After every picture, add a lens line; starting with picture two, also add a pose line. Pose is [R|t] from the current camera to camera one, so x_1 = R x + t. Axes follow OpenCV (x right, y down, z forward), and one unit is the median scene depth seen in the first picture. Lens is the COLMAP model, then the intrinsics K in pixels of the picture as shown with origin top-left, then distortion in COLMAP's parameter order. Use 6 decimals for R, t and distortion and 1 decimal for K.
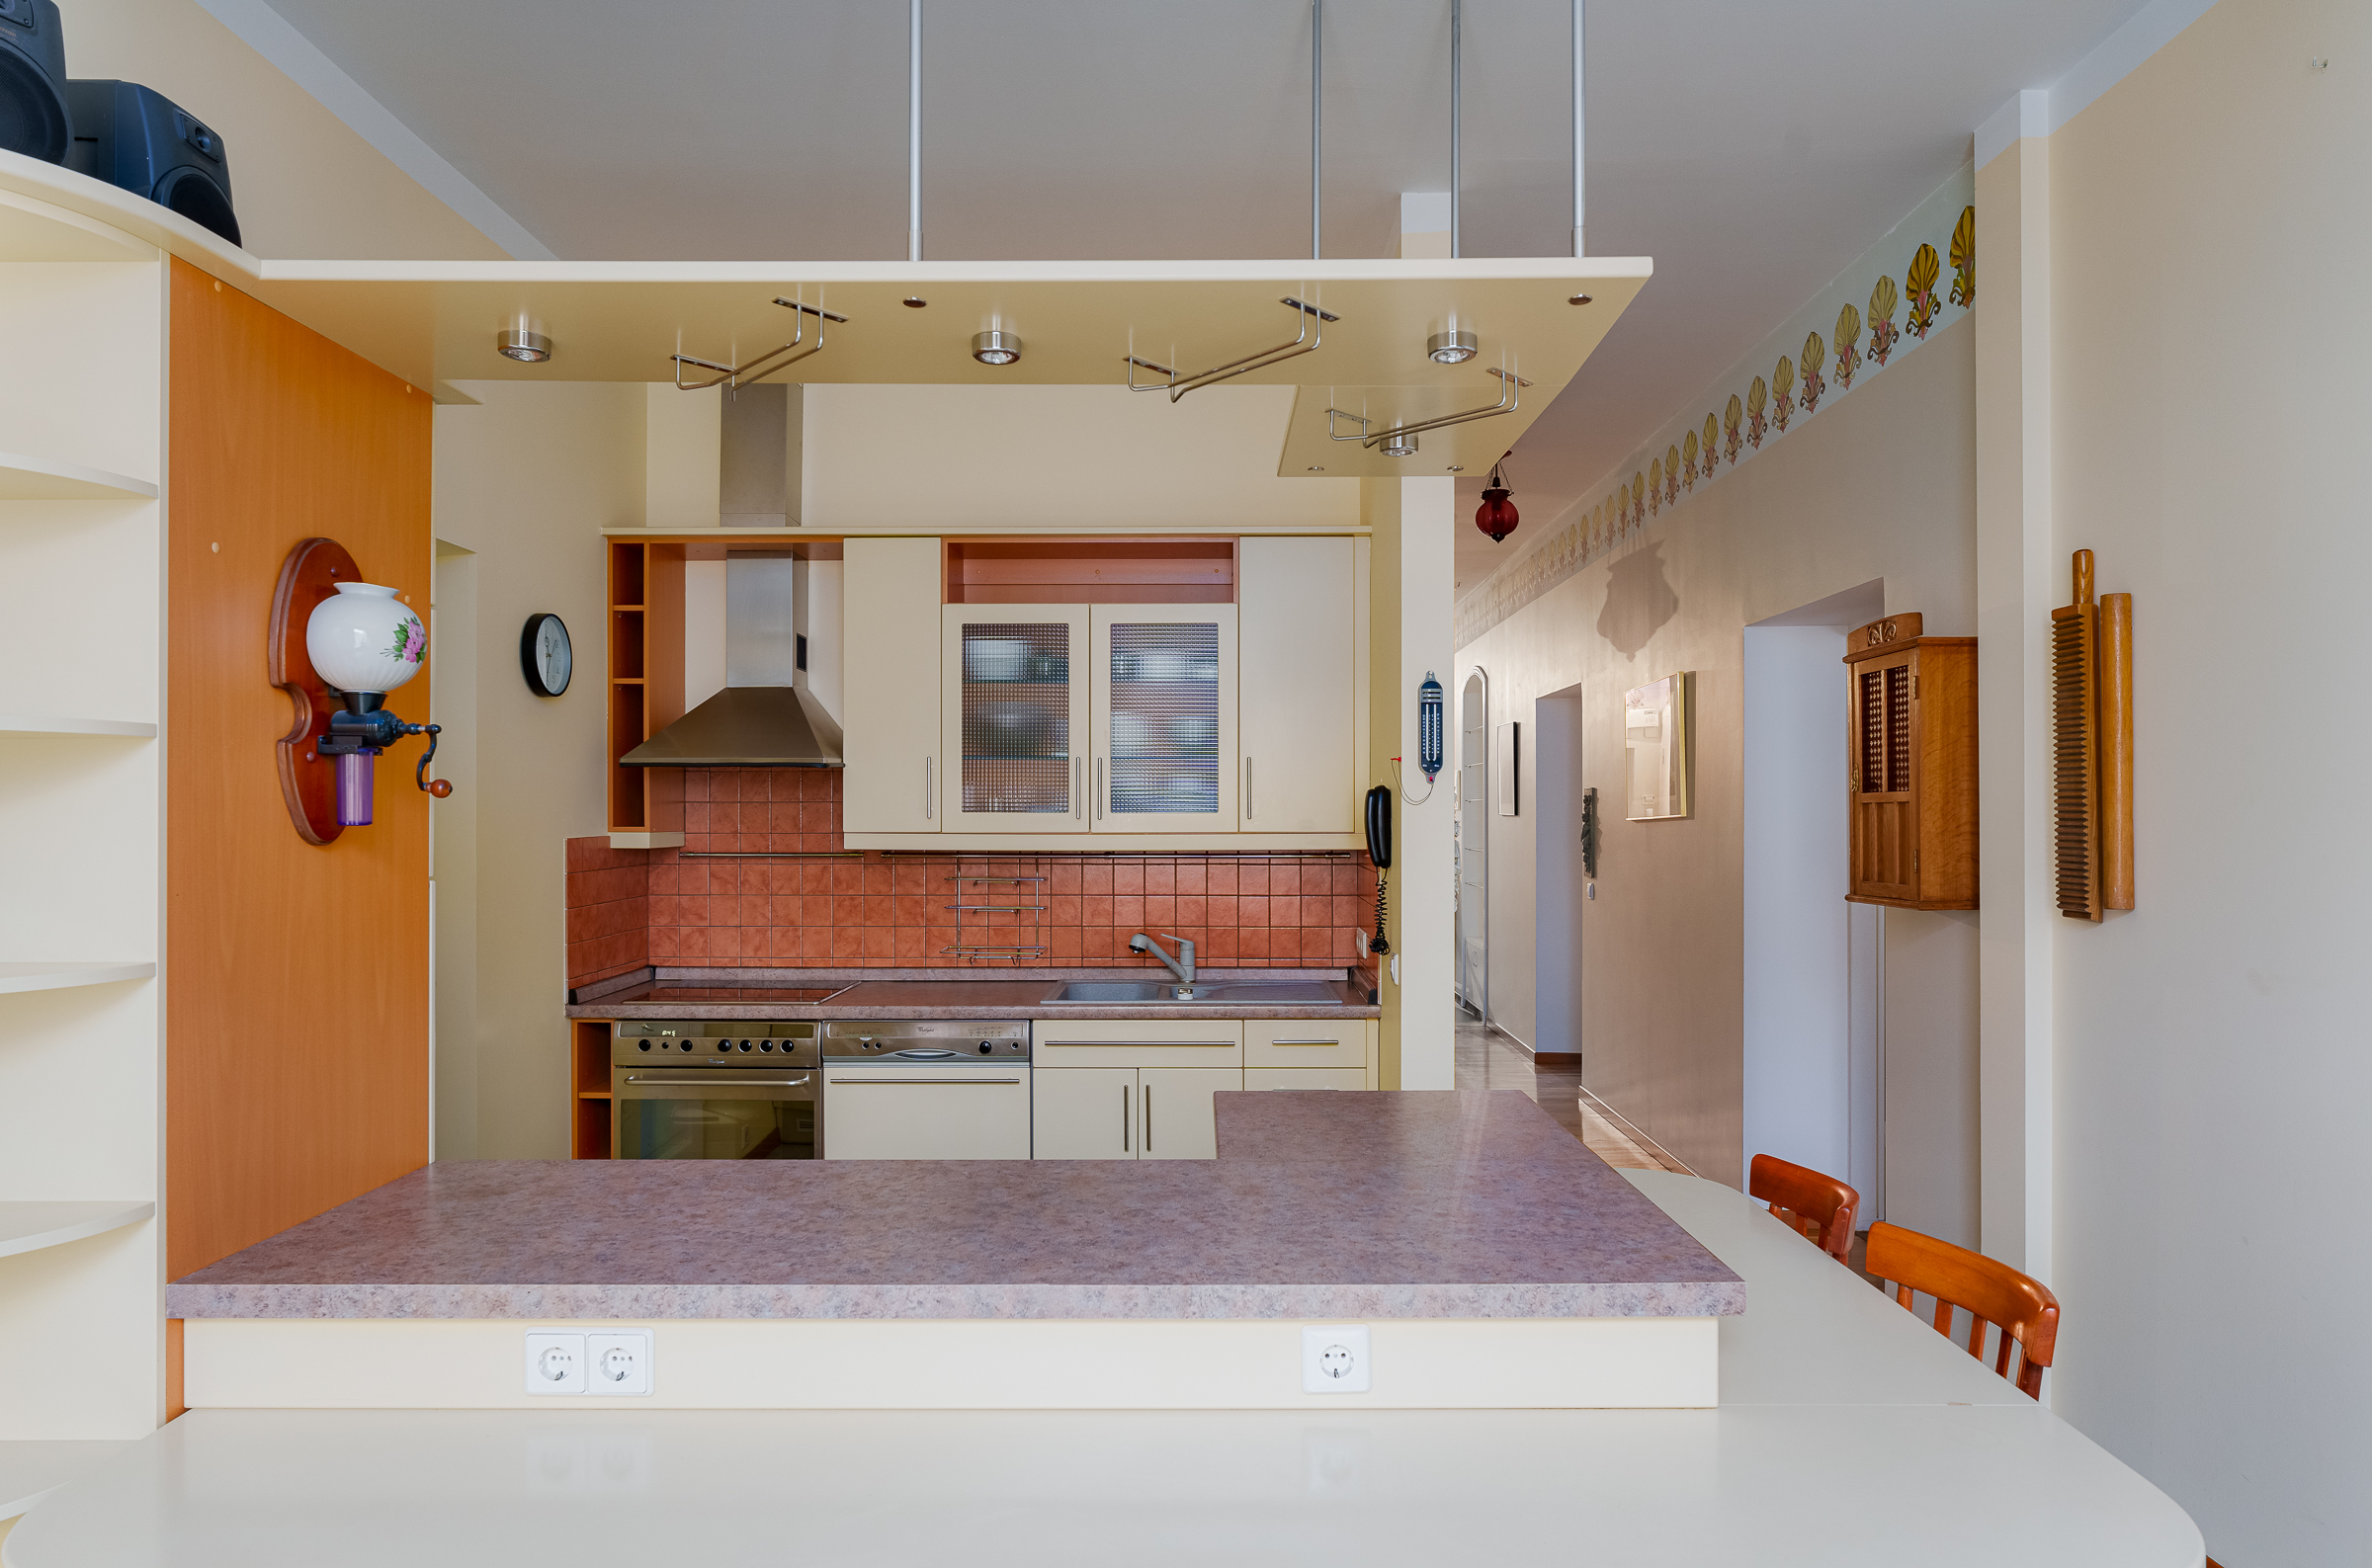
lens RADIAL K [[1451.3, 0, 1186.6], [0, 1451.3, 822.0], [0, 0, 1]] dist [-0.003153, -0.000759]
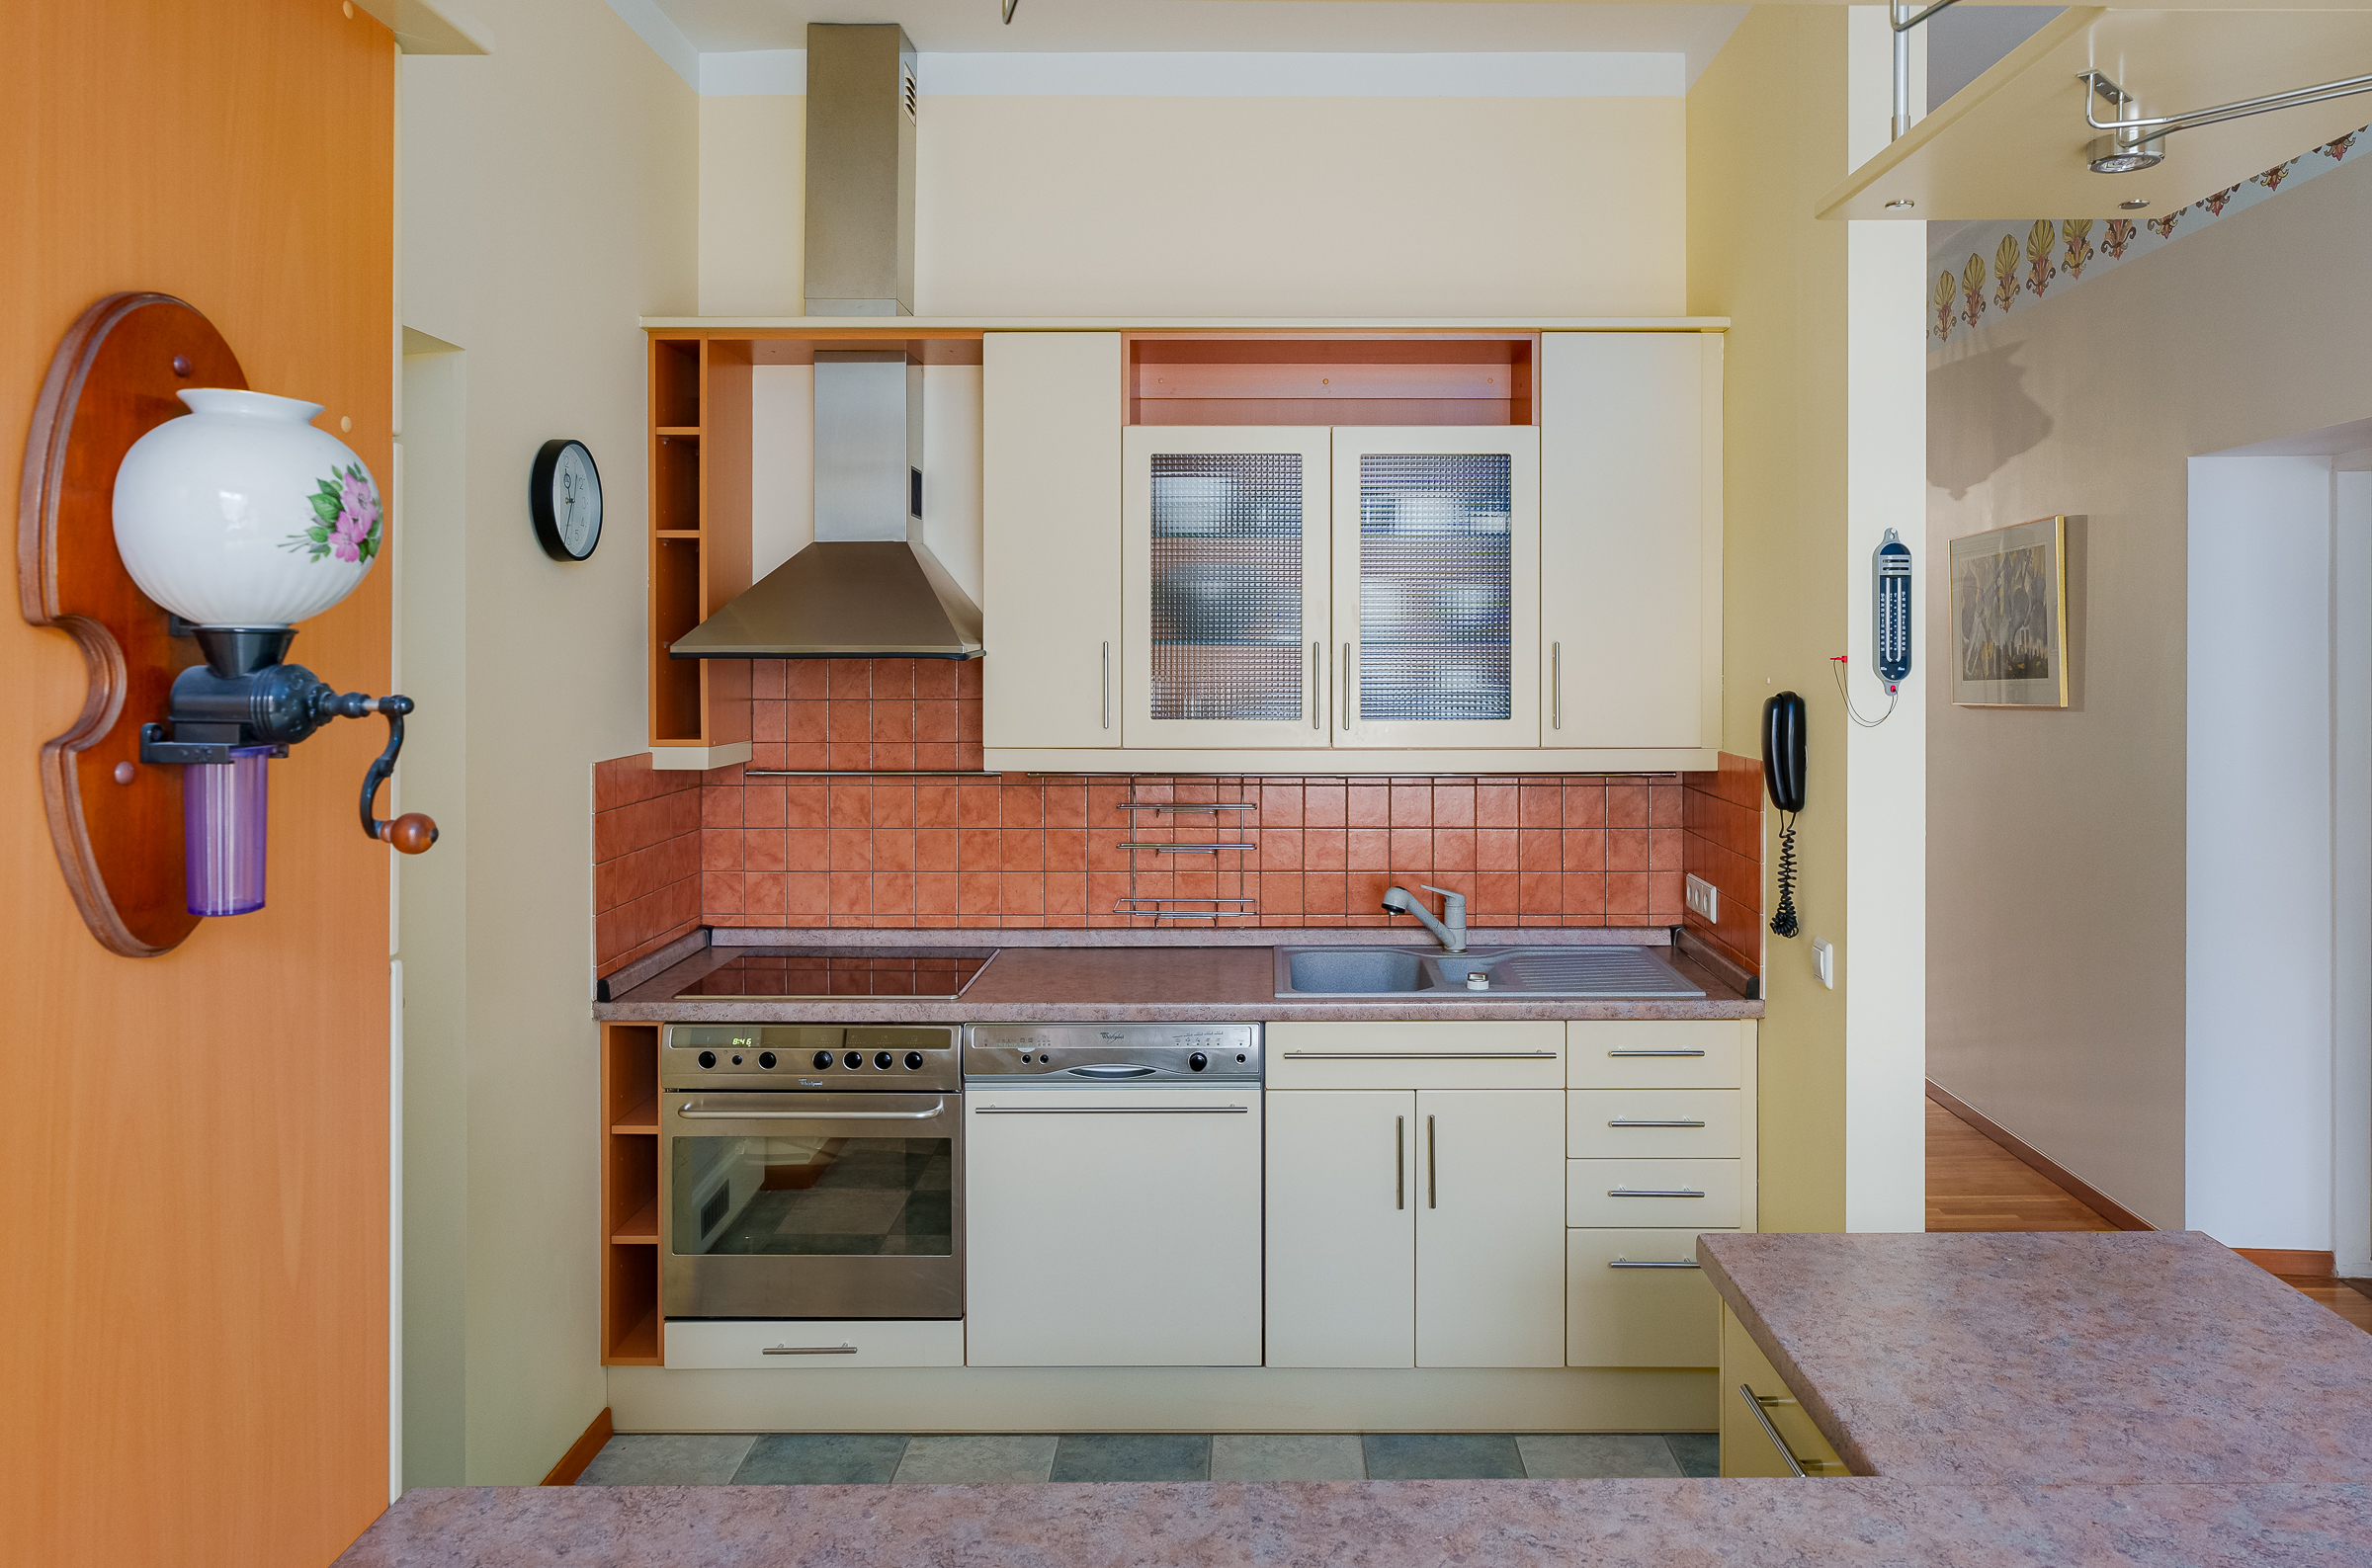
lens RADIAL K [[1461.0, 0, 1187.9], [0, 1461.0, 643.8], [0, 0, 1]] dist [0.000763, 0.002027]
pose [[0.999898, -0.000645, 0.014258, -0.147493], [0.000600, 0.999995, 0.003163, -0.046166], [-0.014260, -0.003154, 0.999893, 0.285722]]
